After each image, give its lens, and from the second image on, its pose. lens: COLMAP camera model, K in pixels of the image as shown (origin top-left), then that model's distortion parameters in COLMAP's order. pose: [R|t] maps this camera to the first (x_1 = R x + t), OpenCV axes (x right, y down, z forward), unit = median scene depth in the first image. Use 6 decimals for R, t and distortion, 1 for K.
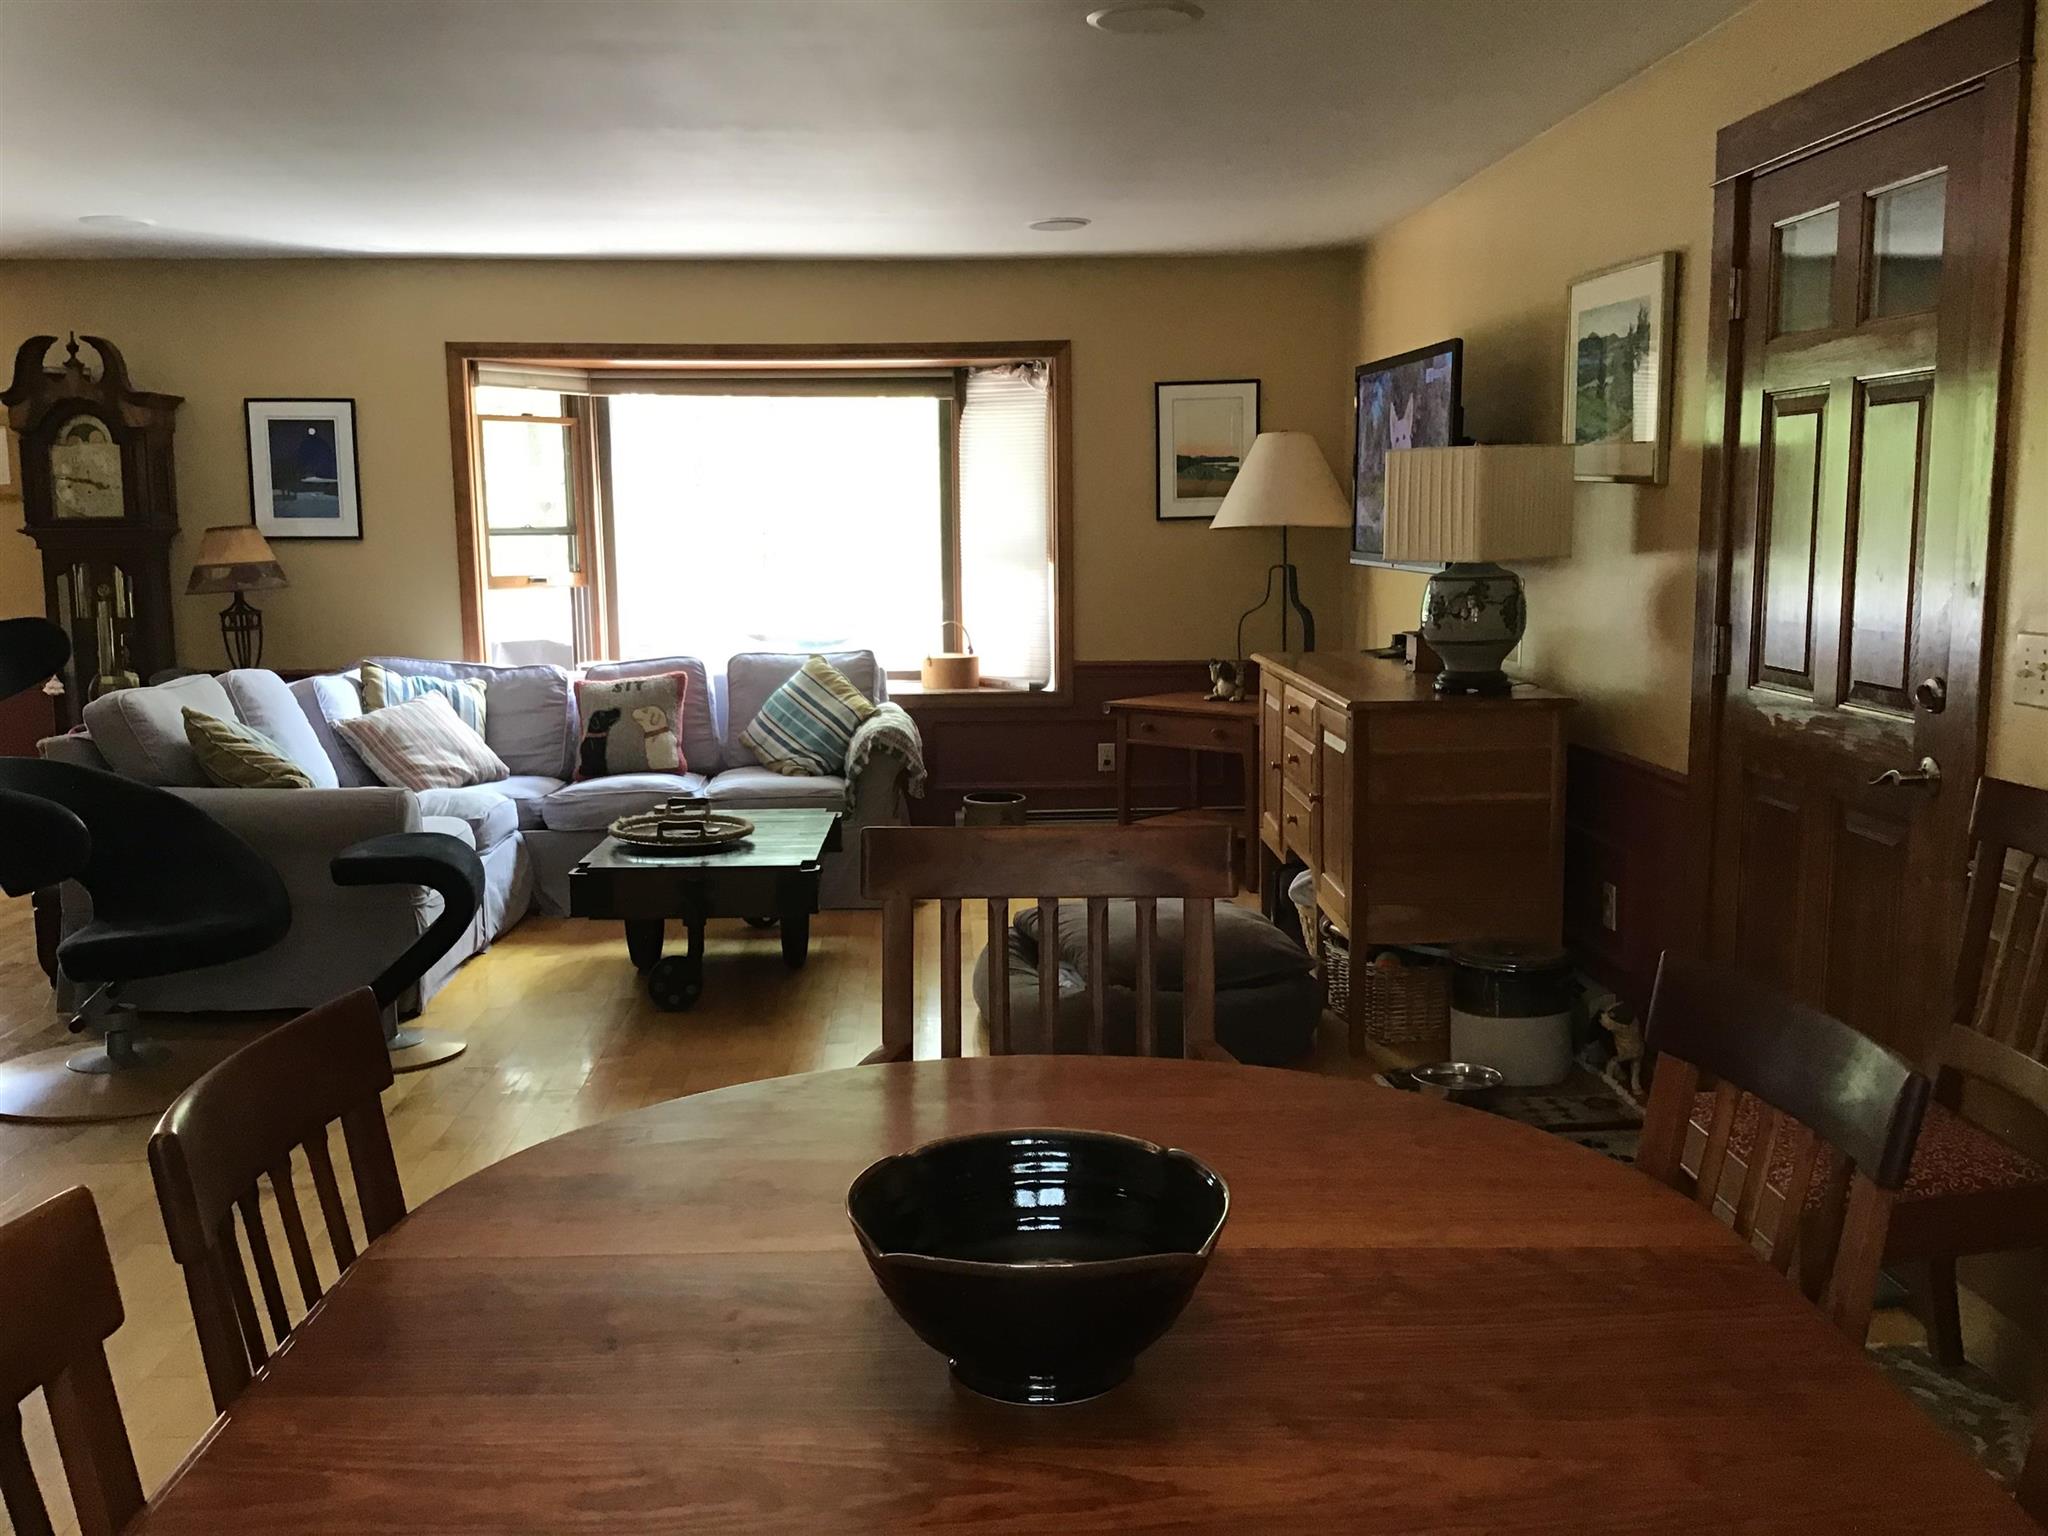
lens RADIAL K [[1851.8, 0, 1034.6], [0, 1851.8, 772.4], [0, 0, 1]] dist [0.105164, -0.197422]
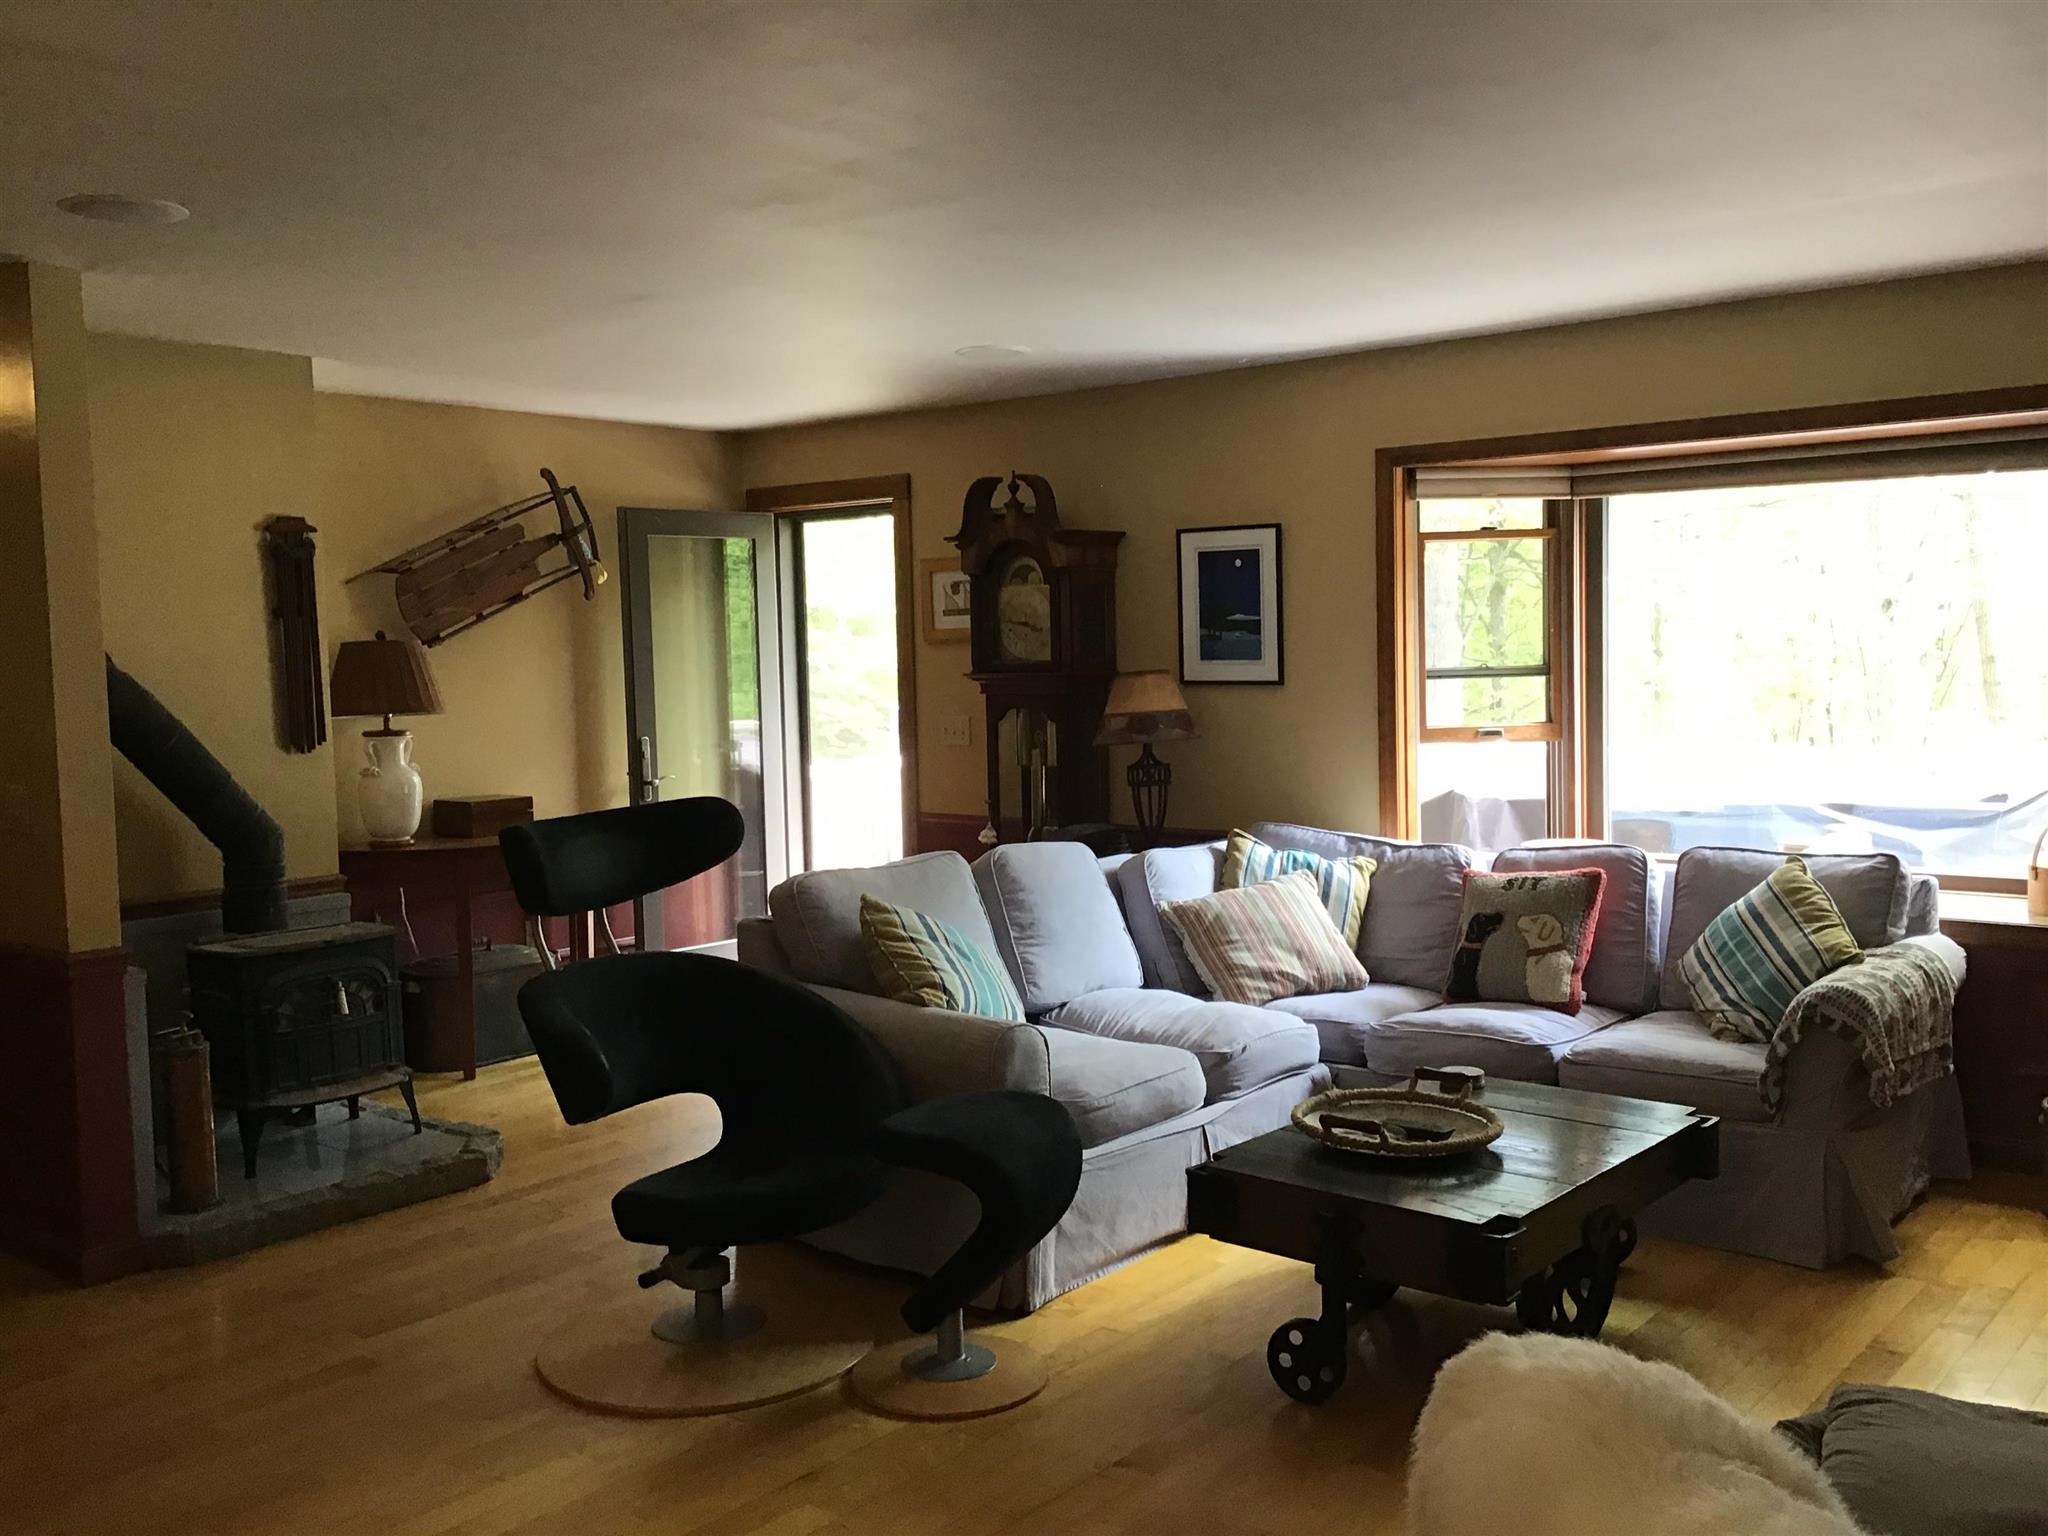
lens RADIAL K [[1851.8, 0, 1017.3], [0, 1851.8, 773.9], [0, 0, 1]] dist [0.105164, -0.197422]
pose [[0.732200, 0.043848, -0.679677, 0.141016], [-0.076666, 0.996889, -0.018278, -0.060811], [0.676761, 0.065492, 0.733284, 0.305011]]
